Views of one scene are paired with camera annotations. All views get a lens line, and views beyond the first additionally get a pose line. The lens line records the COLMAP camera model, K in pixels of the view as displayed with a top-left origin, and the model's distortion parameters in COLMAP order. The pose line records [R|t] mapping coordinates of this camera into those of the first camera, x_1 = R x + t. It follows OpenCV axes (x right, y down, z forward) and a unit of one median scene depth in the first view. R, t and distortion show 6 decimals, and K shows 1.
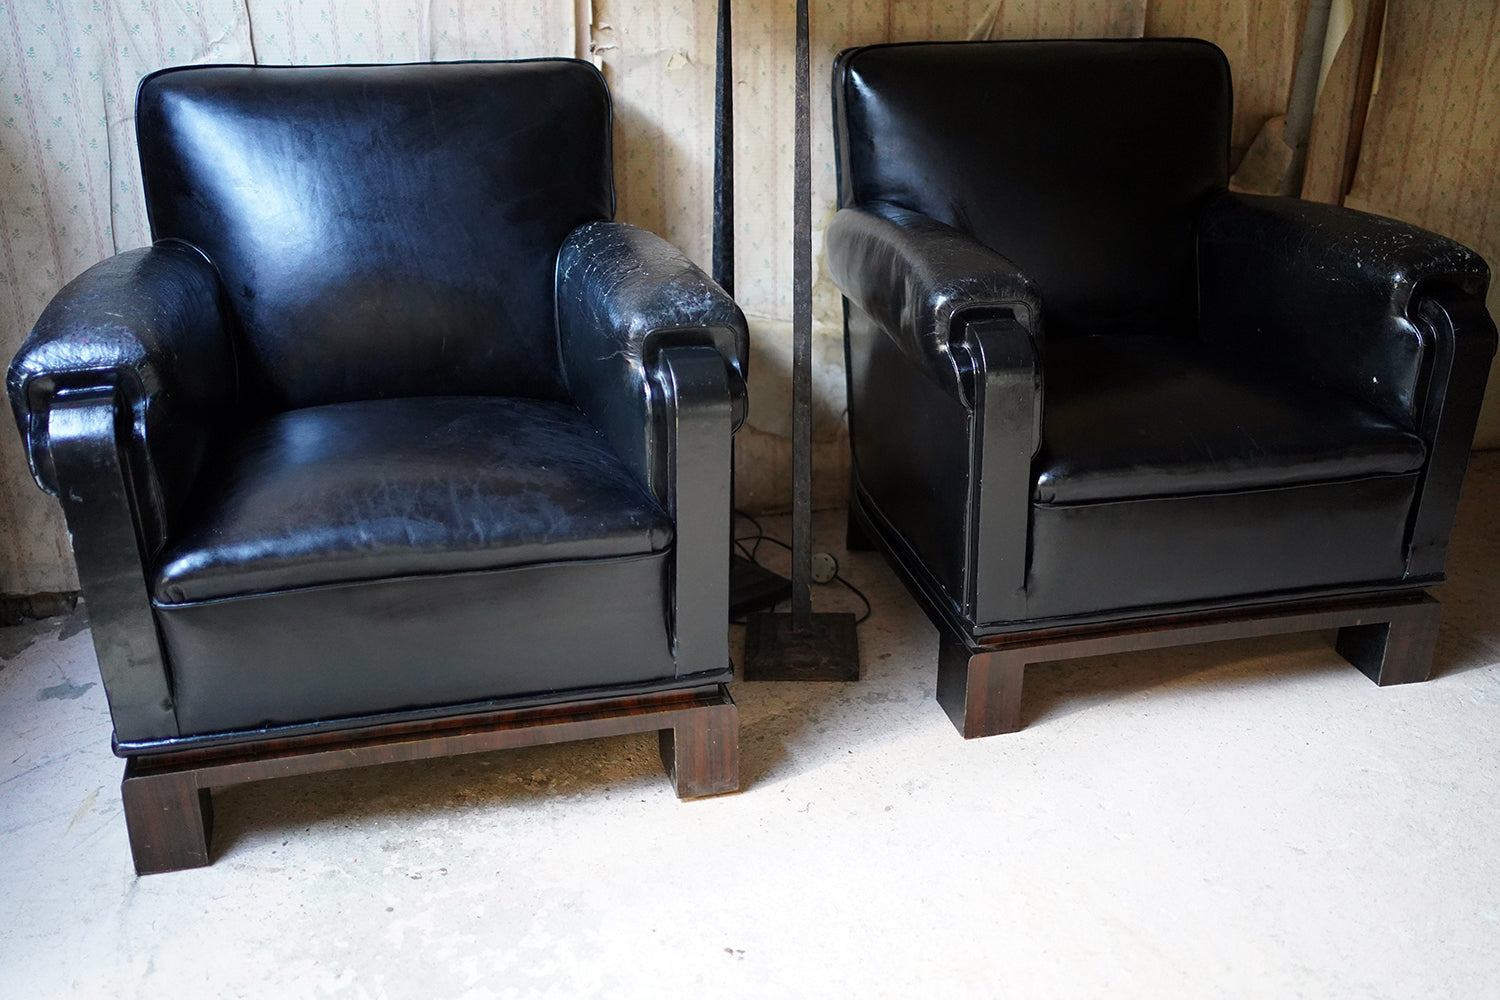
lens RADIAL K [[1509.3, 0, 749.9], [0, 1509.3, 485.4], [0, 0, 1]] dist [0.033486, 0.000000]
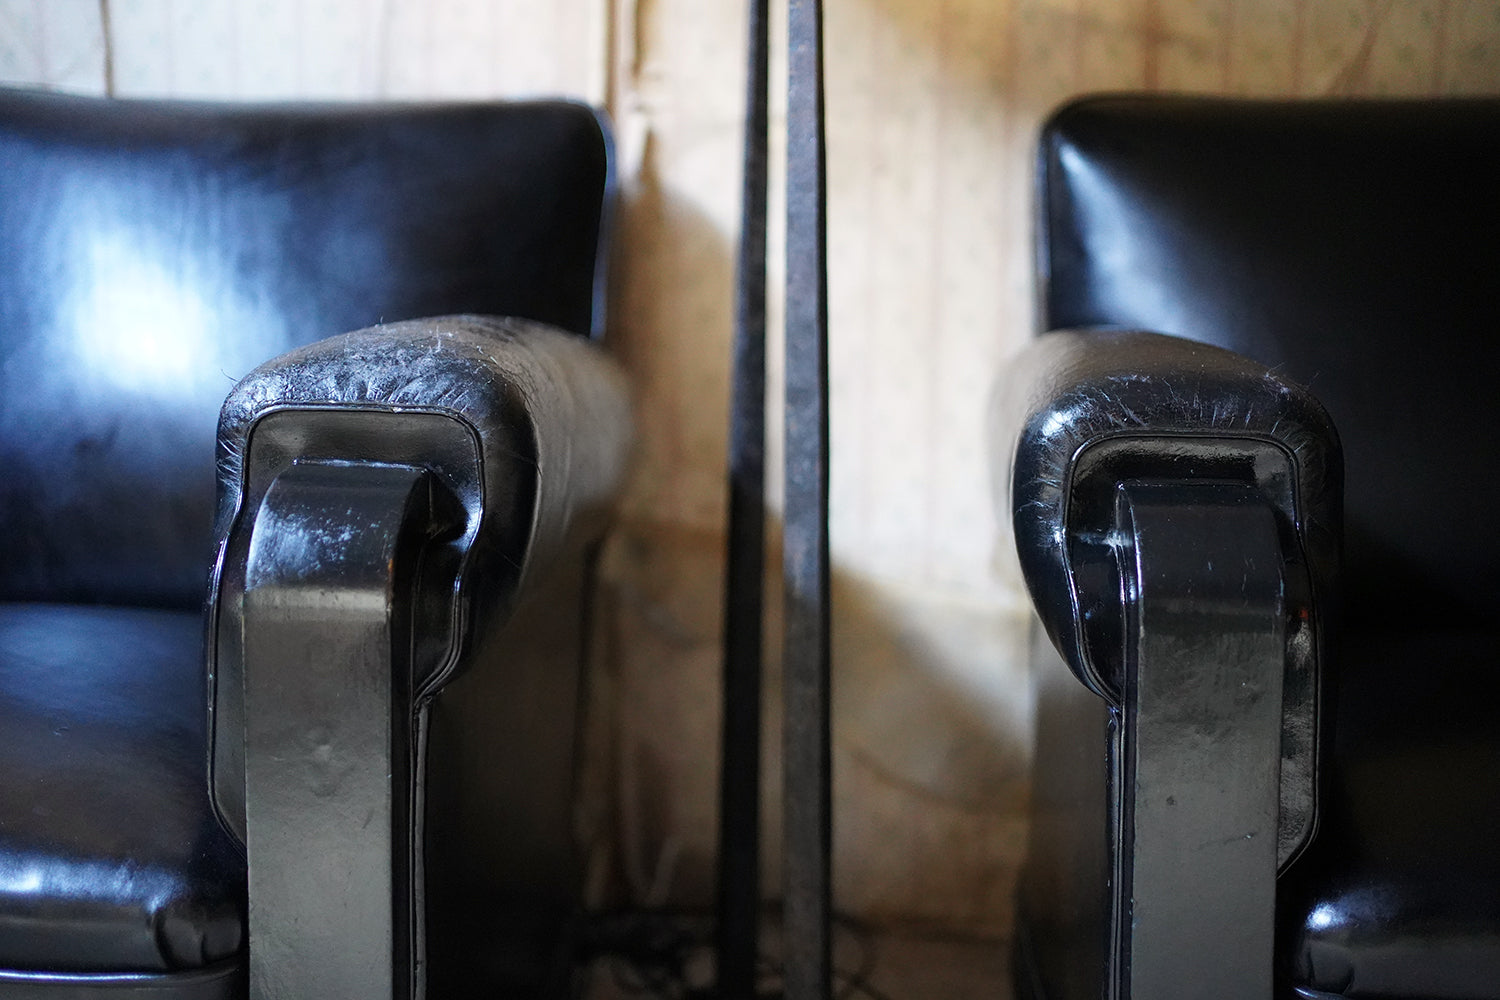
lens RADIAL K [[1509.3, 0, 751.9], [0, 1509.3, 500.5], [0, 0, 1]] dist [0.033486, 0.000000]
pose [[0.951875, 0.055272, -0.301460, 0.146108], [-0.126555, 0.966716, -0.222359, -0.002976], [0.279136, 0.249809, 0.927188, 0.518247]]
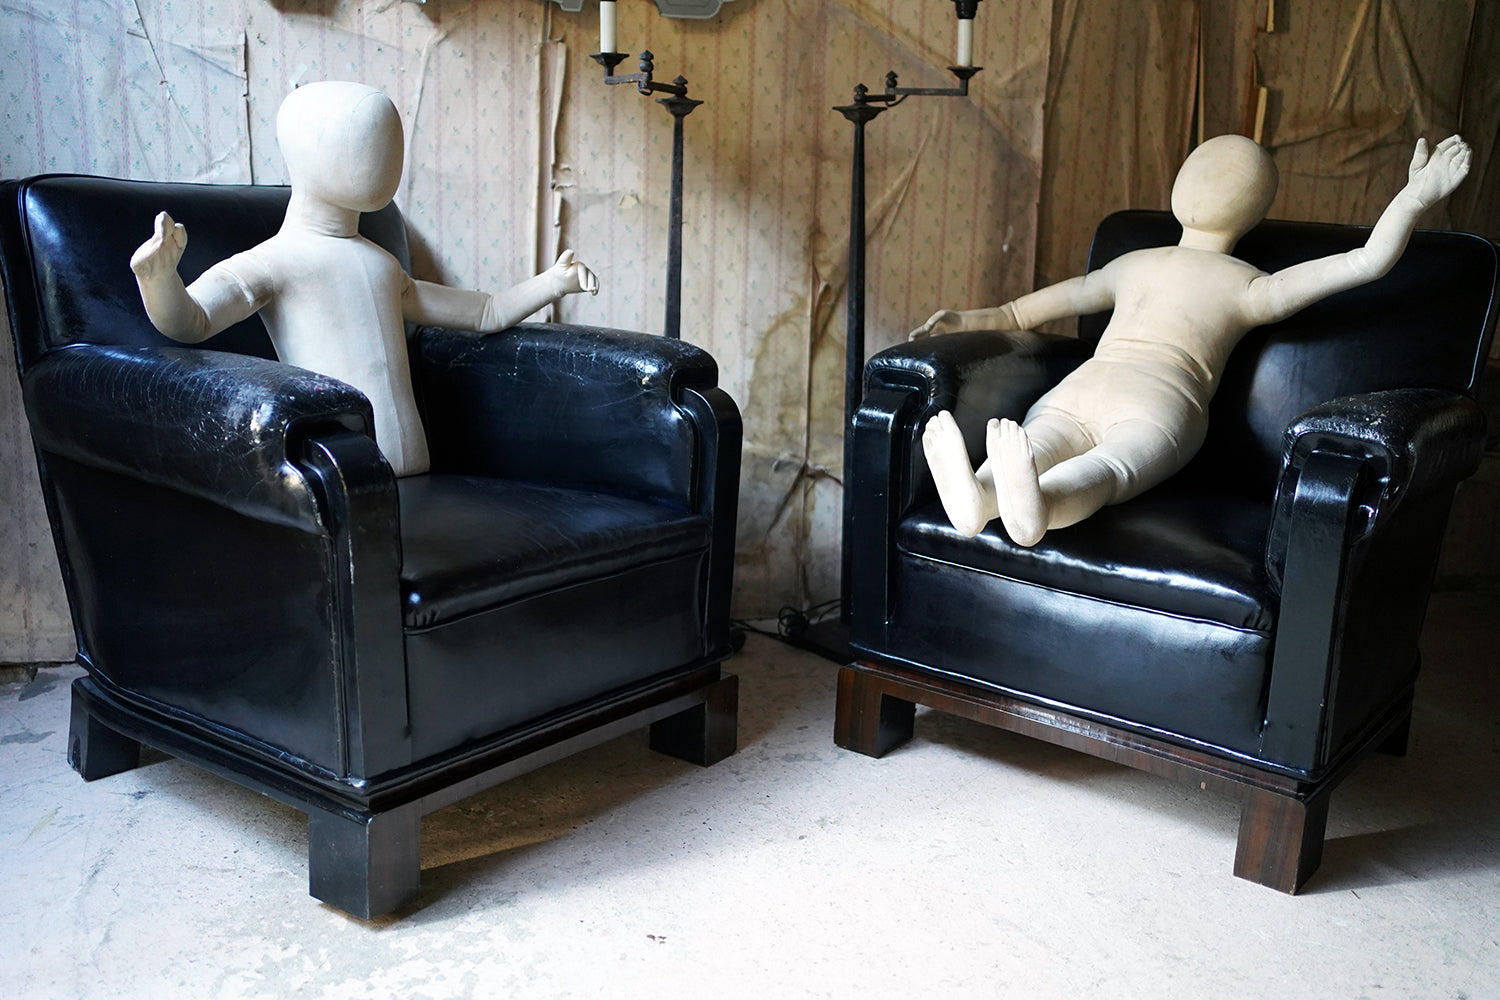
lens RADIAL K [[1509.3, 0, 750.1], [0, 1509.3, 490.4], [0, 0, 1]] dist [0.033486, 0.000000]
pose [[0.998672, 0.029120, 0.042498, 0.001090], [-0.021919, 0.986708, -0.161021, 0.122141], [-0.046622, 0.159876, 0.986036, -0.088196]]
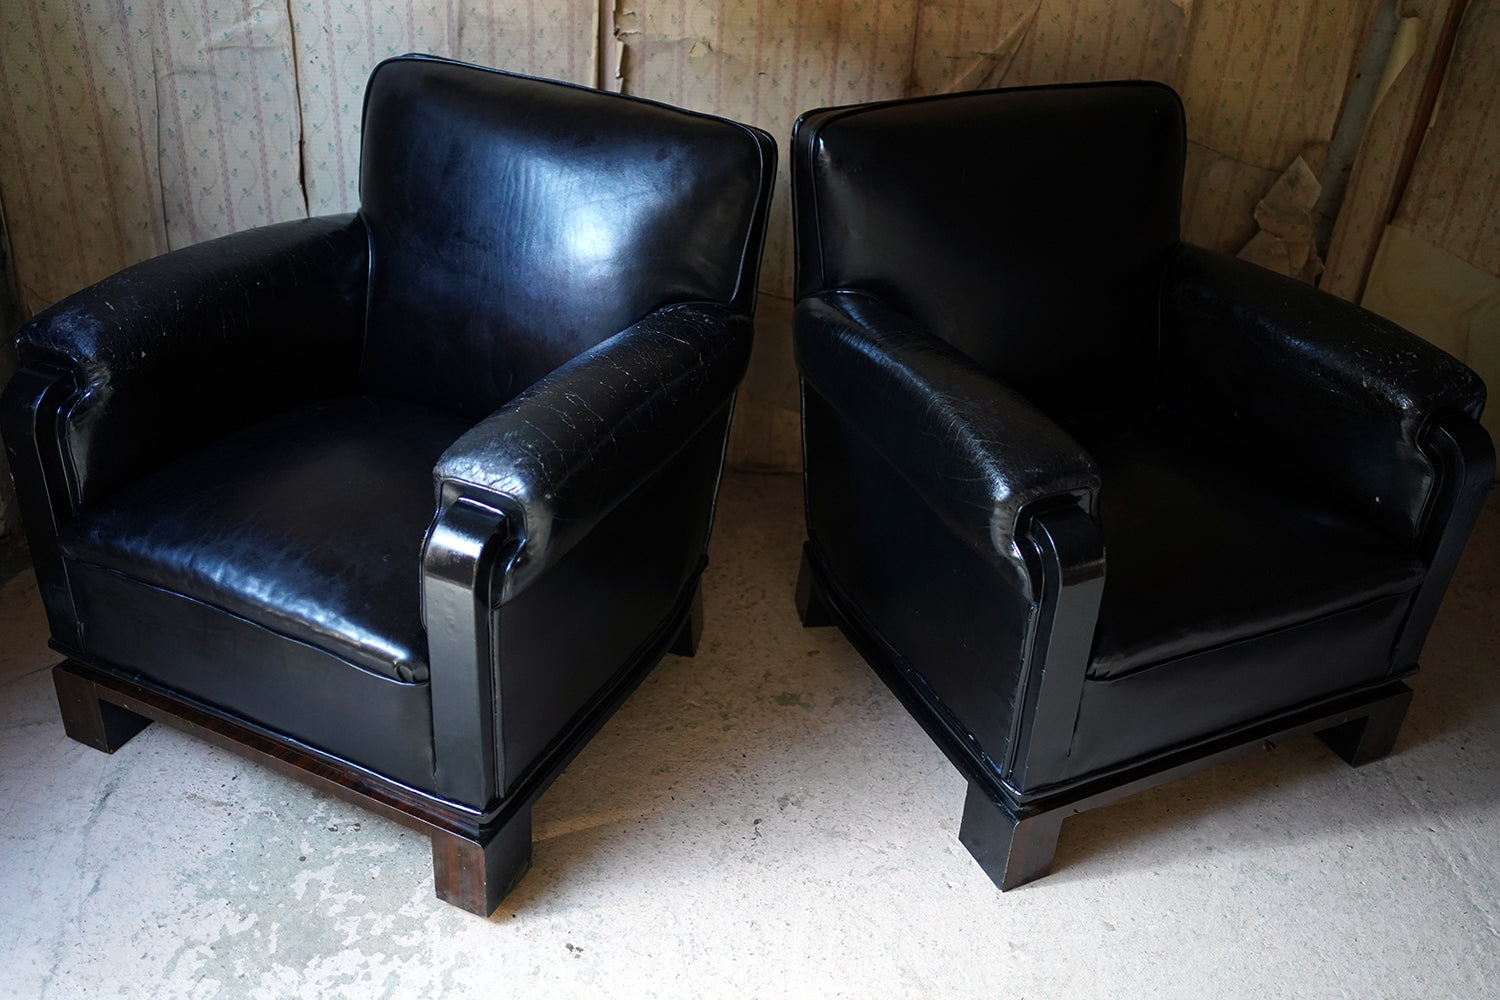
lens RADIAL K [[1509.3, 0, 750.4], [0, 1509.3, 490.3], [0, 0, 1]] dist [0.033486, 0.000000]
pose [[0.985024, 0.132902, -0.109839, 0.150386], [-0.112422, 0.978081, 0.175266, -0.188105], [0.130725, -0.160293, 0.978375, -0.046474]]
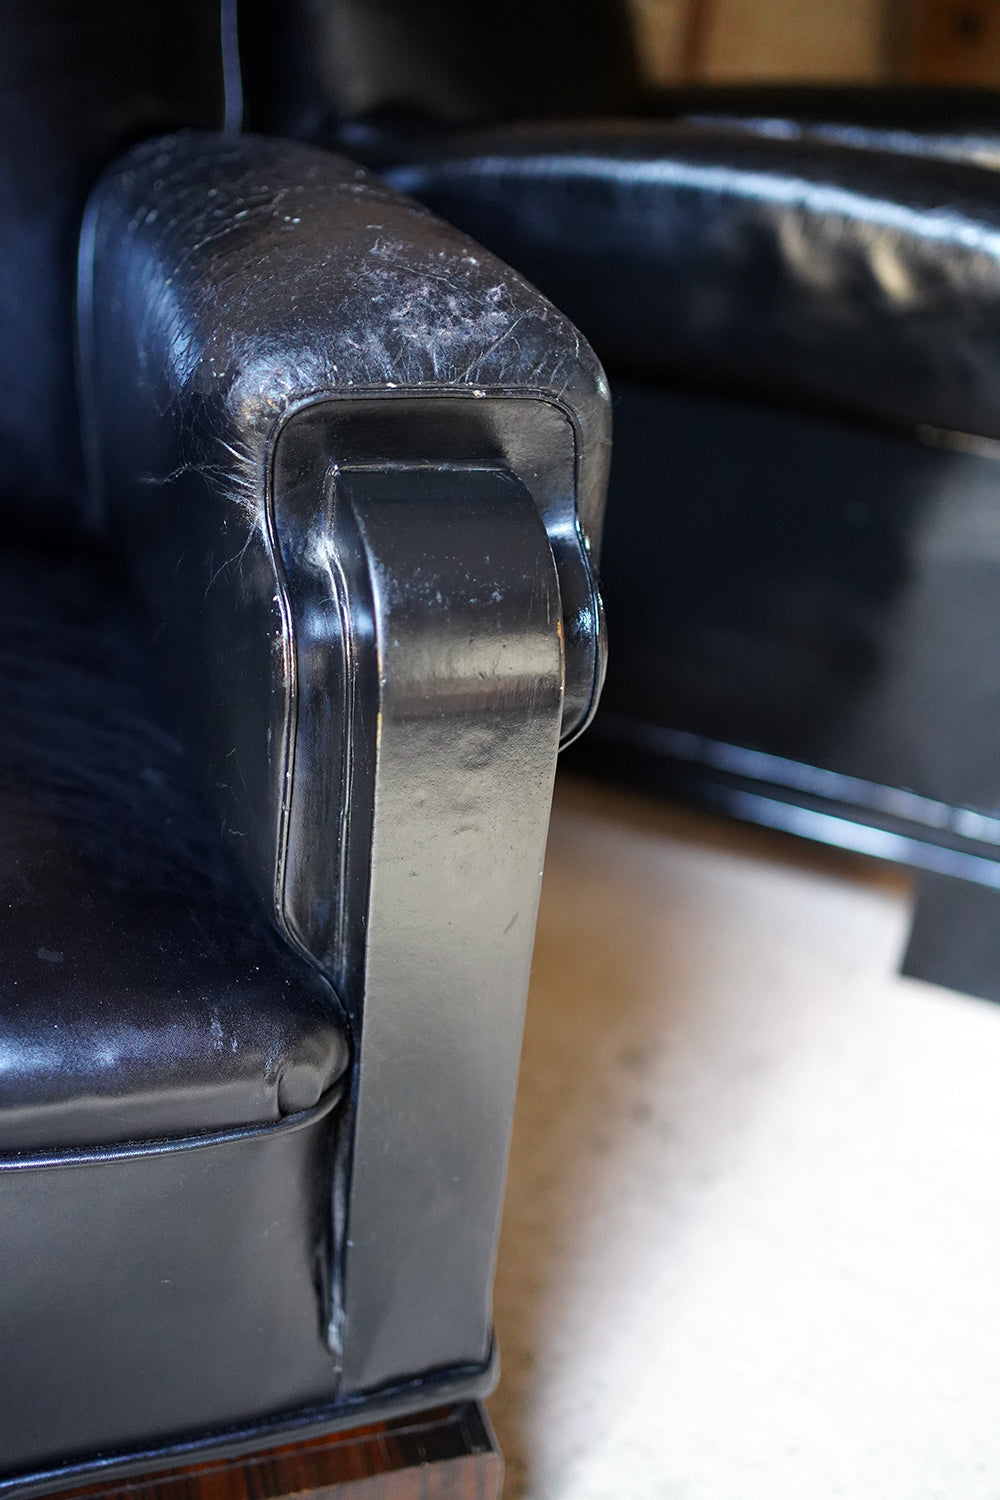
lens RADIAL K [[1509.3, 0, 493.8], [0, 1509.3, 744.8], [0, 0, 1]] dist [0.033486, 0.000000]
pose [[0.997029, 0.042957, 0.063942, -0.034727], [-0.050064, 0.992211, 0.114063, -0.056308], [-0.058544, -0.116926, 0.991414, 0.548800]]
